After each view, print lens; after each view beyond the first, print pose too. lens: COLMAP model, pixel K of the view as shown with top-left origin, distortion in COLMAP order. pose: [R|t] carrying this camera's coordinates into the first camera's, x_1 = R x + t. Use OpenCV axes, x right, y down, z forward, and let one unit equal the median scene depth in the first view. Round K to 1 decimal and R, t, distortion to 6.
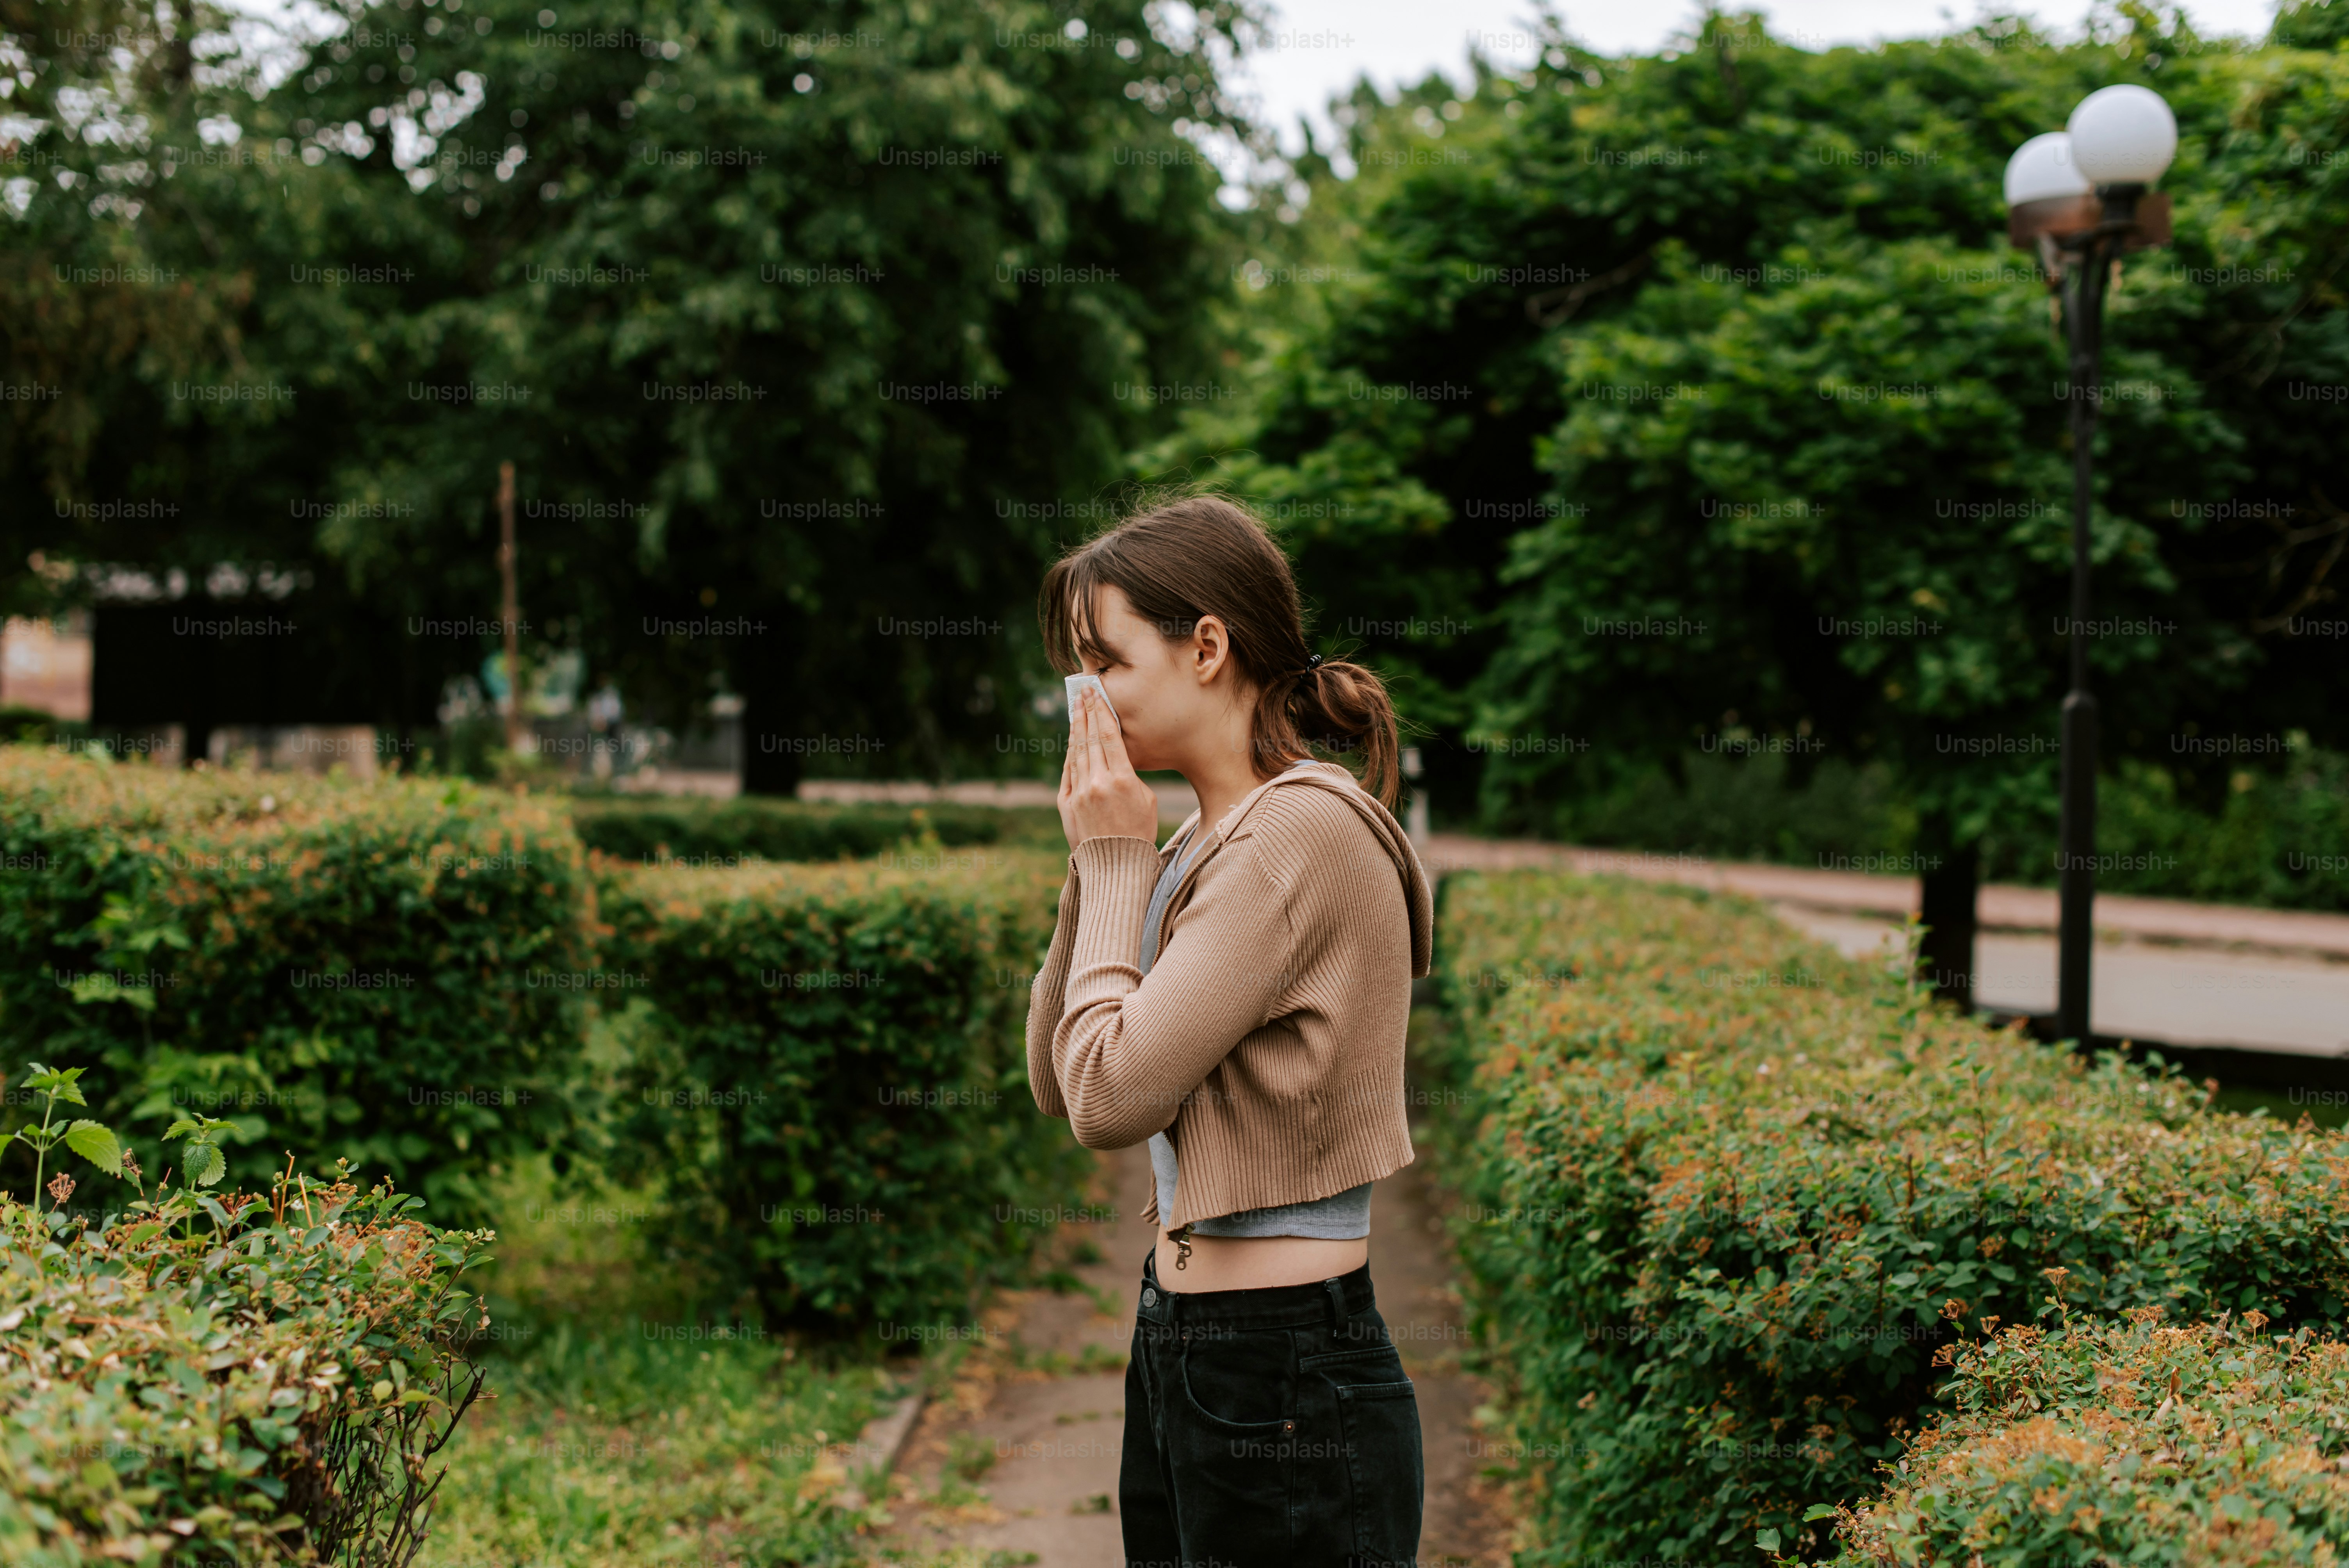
lens RADIAL K [[3251.7, 0, 1174.5], [0, 3251.7, 784.0], [0, 0, 1]] dist [0.024112, 0.159263]
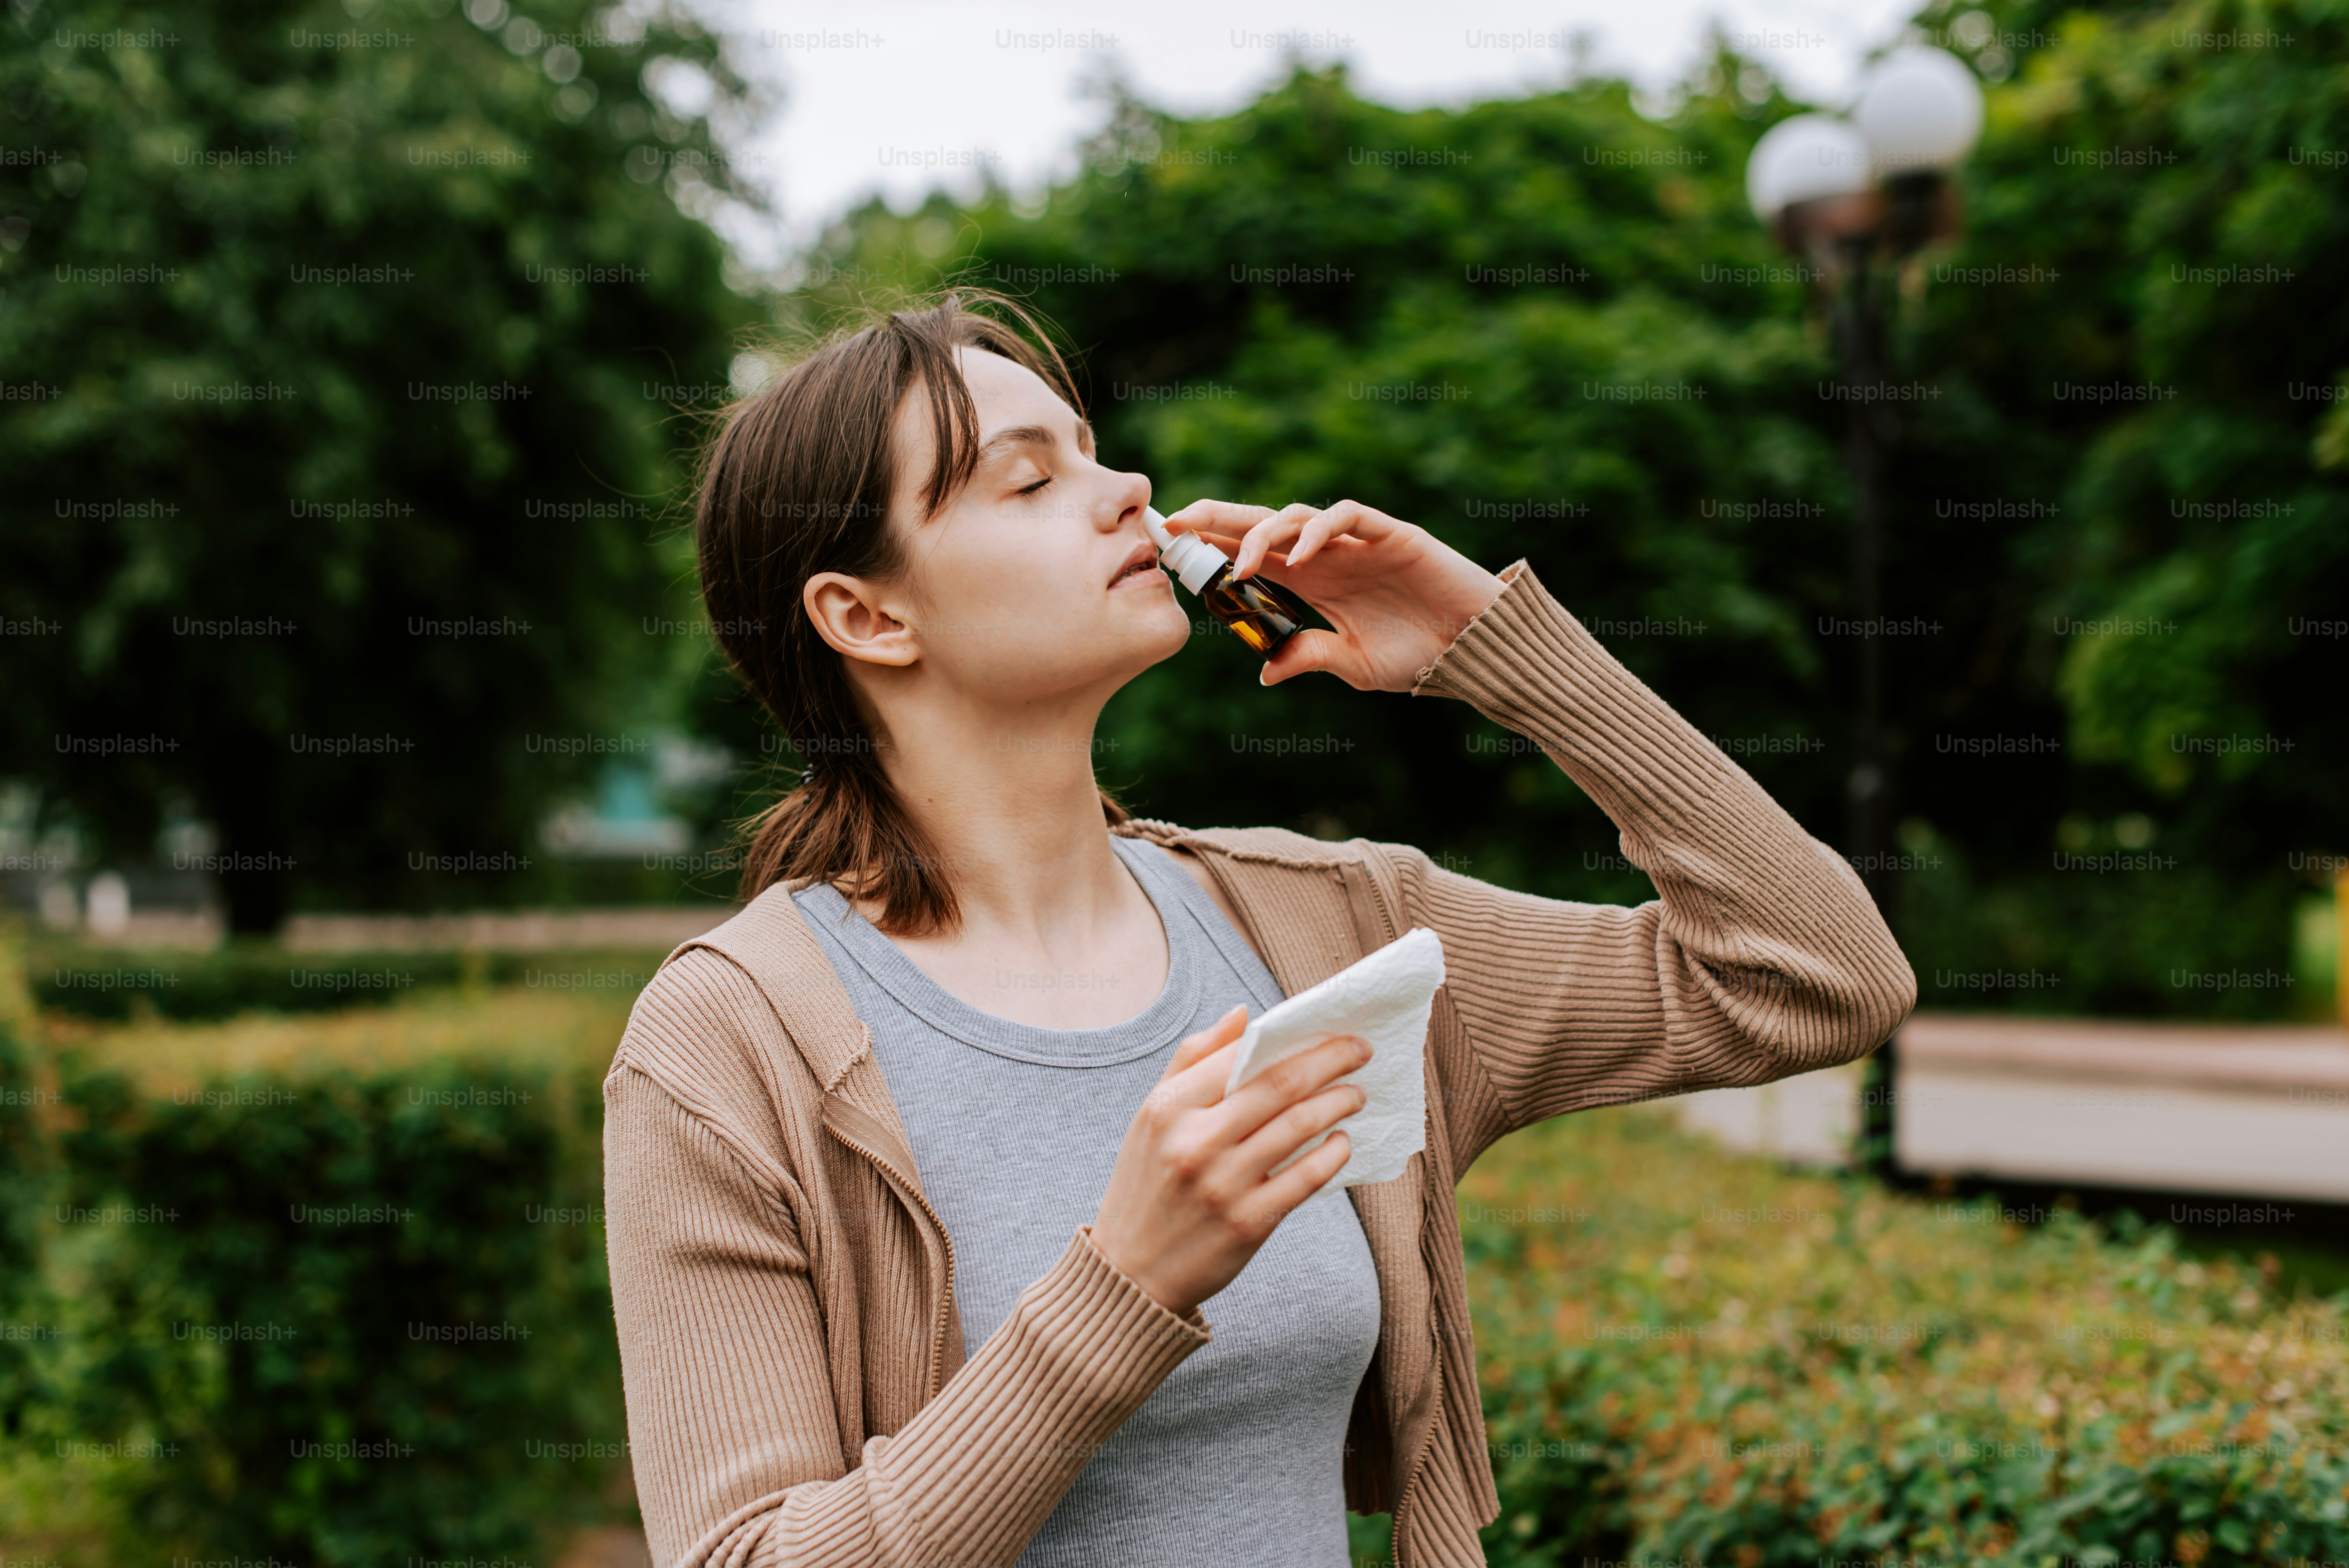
lens RADIAL K [[3251.7, 0, 1174.5], [0, 3251.7, 784.0], [0, 0, 1]] dist [0.024112, 0.159263]
pose [[0.986861, -0.021891, 0.160081, -0.024053], [0.027711, 0.999030, -0.034212, -0.001096], [-0.159177, 0.038198, 0.986511, 0.116136]]
